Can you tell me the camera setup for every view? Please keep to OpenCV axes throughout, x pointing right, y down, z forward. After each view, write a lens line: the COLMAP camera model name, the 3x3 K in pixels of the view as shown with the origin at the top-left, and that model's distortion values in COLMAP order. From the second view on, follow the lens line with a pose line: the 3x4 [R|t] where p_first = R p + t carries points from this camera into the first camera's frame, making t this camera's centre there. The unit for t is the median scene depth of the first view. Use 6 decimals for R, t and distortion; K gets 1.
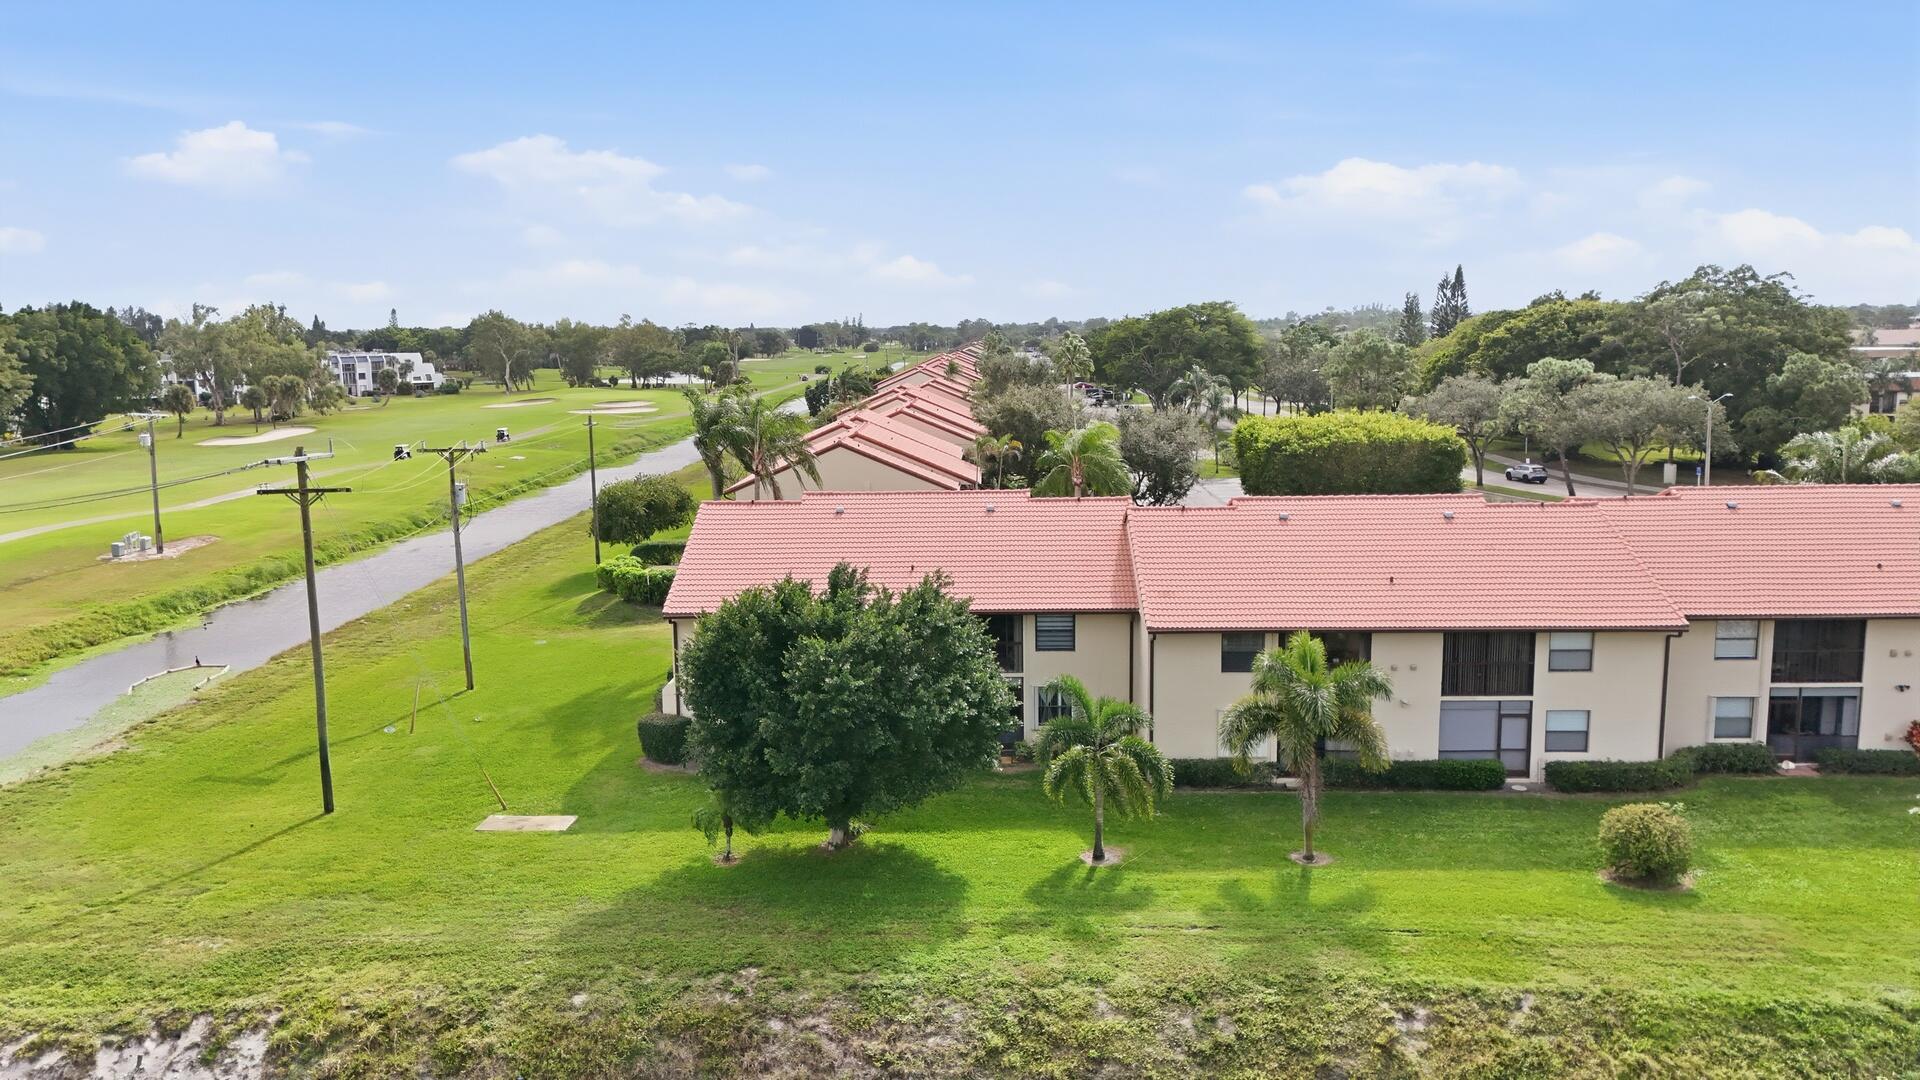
lens RADIAL K [[1411.6, 0, 968.9], [0, 1411.6, 541.2], [0, 0, 1]] dist [0.063564, -0.054878]
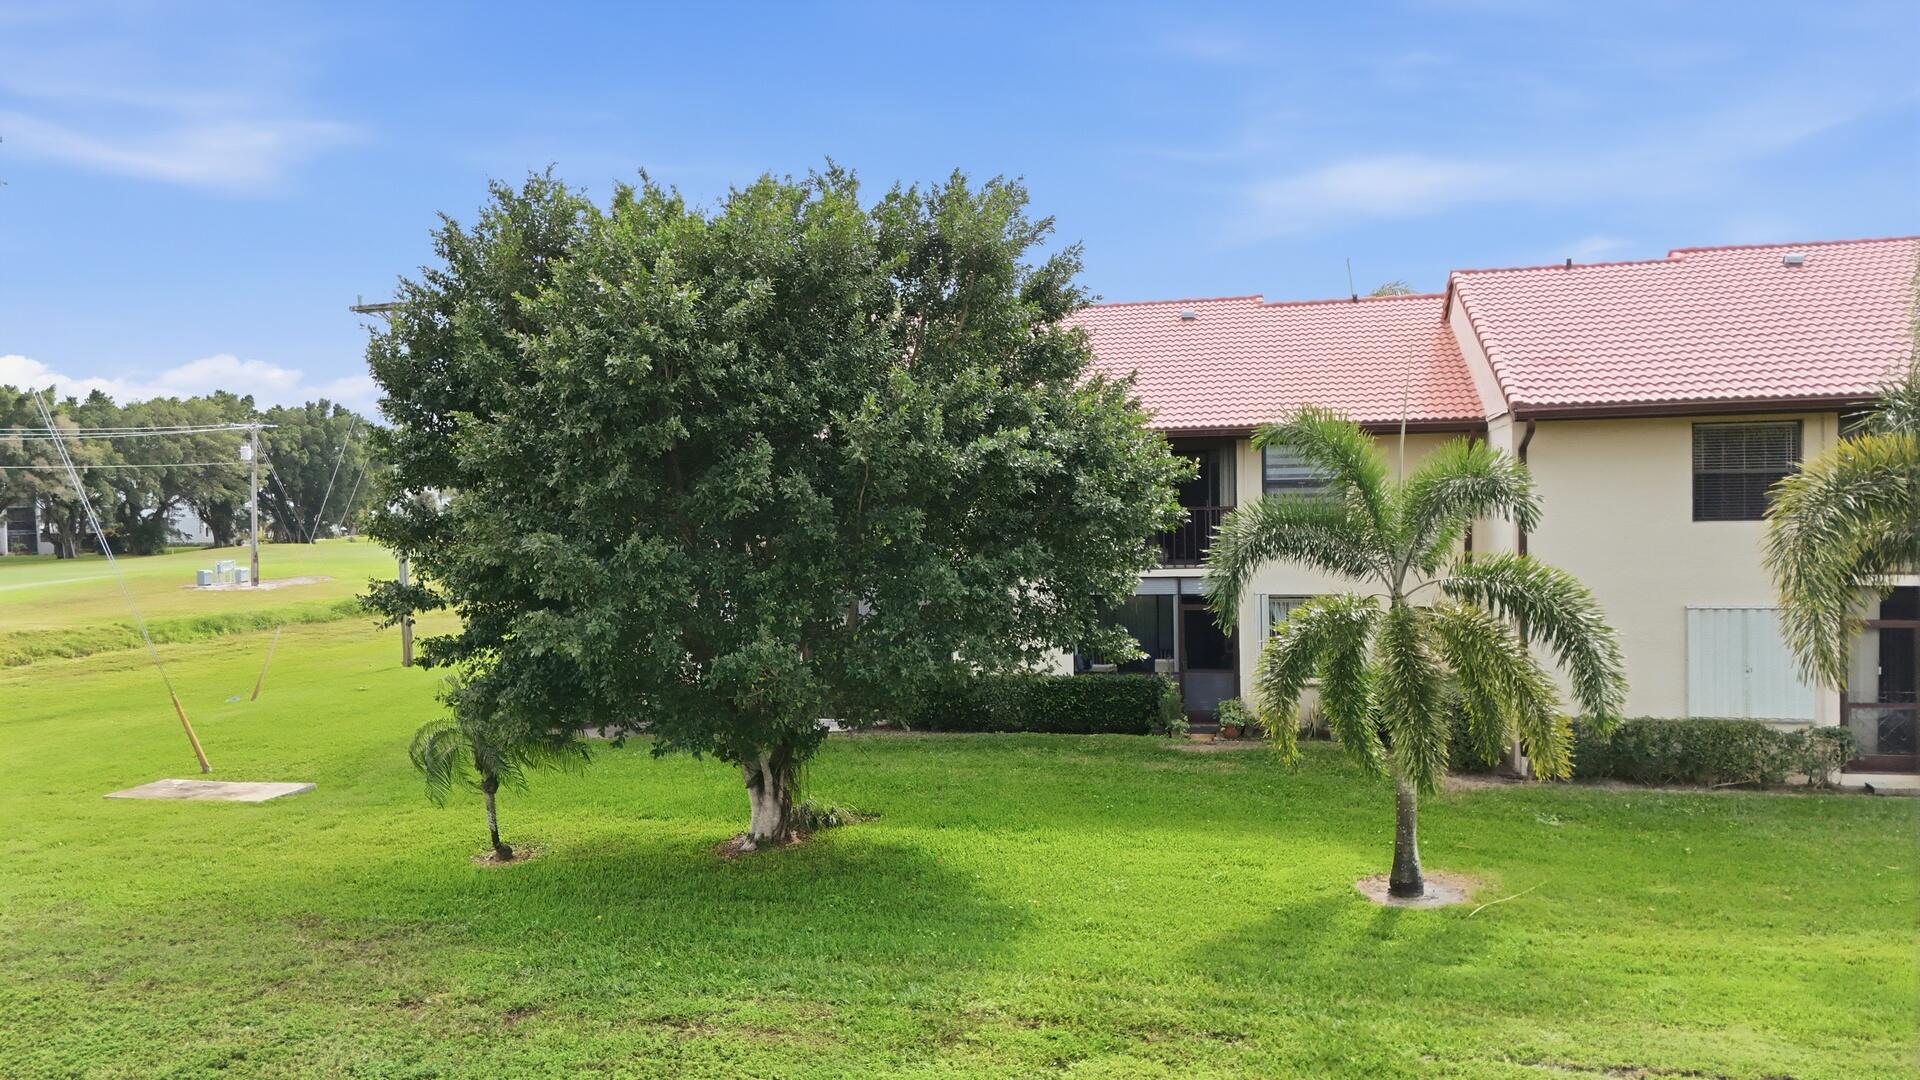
lens RADIAL K [[1411.6, 0, 958.6], [0, 1411.6, 532.4], [0, 0, 1]] dist [0.063564, -0.054878]
pose [[0.979557, -0.001428, -0.201160, 0.050327], [-0.024324, 0.991797, -0.125484, 0.174814], [0.199689, 0.127811, 0.971488, 0.584517]]
